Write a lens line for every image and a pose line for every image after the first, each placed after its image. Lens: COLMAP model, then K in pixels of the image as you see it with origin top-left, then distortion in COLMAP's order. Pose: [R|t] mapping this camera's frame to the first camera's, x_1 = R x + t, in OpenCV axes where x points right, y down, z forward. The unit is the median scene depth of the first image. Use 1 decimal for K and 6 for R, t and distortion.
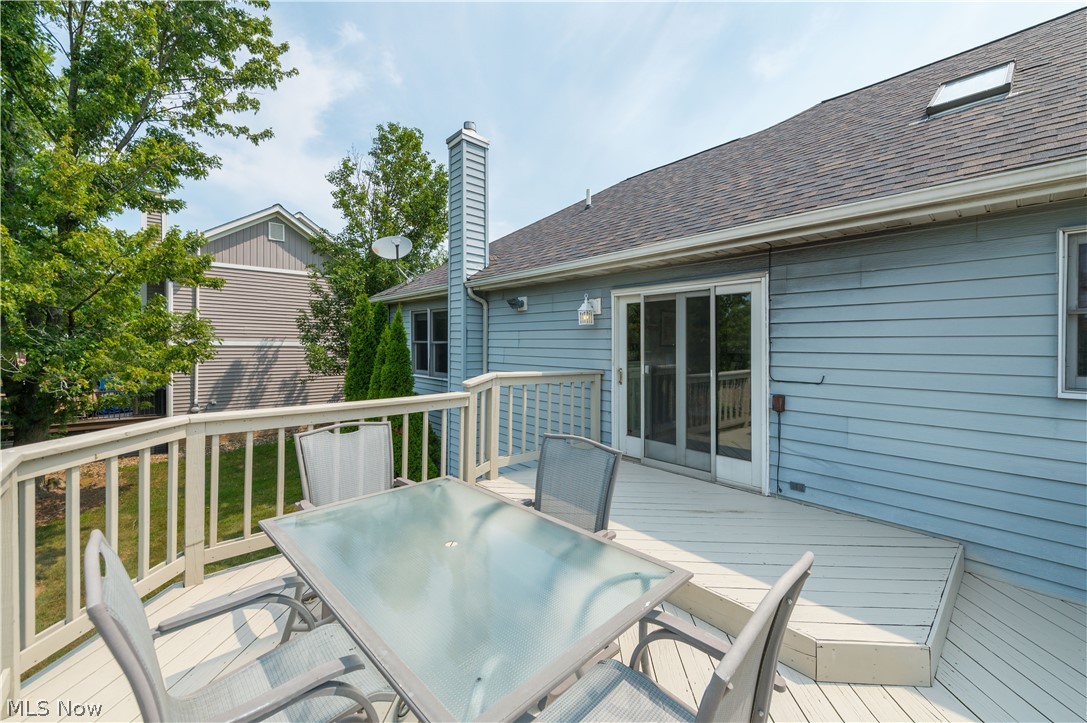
lens RADIAL K [[425.8, 0, 545.0], [0, 425.8, 352.9], [0, 0, 1]] dist [0.018352, -0.005102]
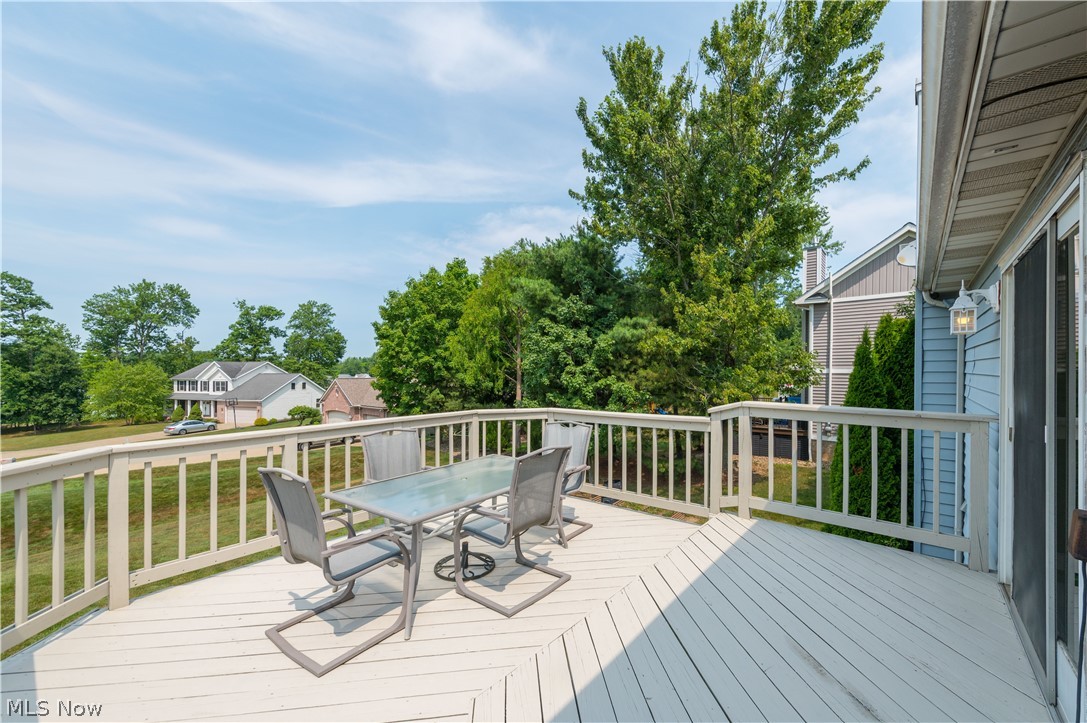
lens RADIAL K [[425.8, 0, 571.9], [0, 425.8, 374.5], [0, 0, 1]] dist [0.018352, -0.005102]
pose [[0.168051, -0.001202, -0.985778, 0.261602], [-0.012632, 0.999915, -0.003373, -0.001560], [0.985697, 0.013019, 0.168022, 0.171933]]
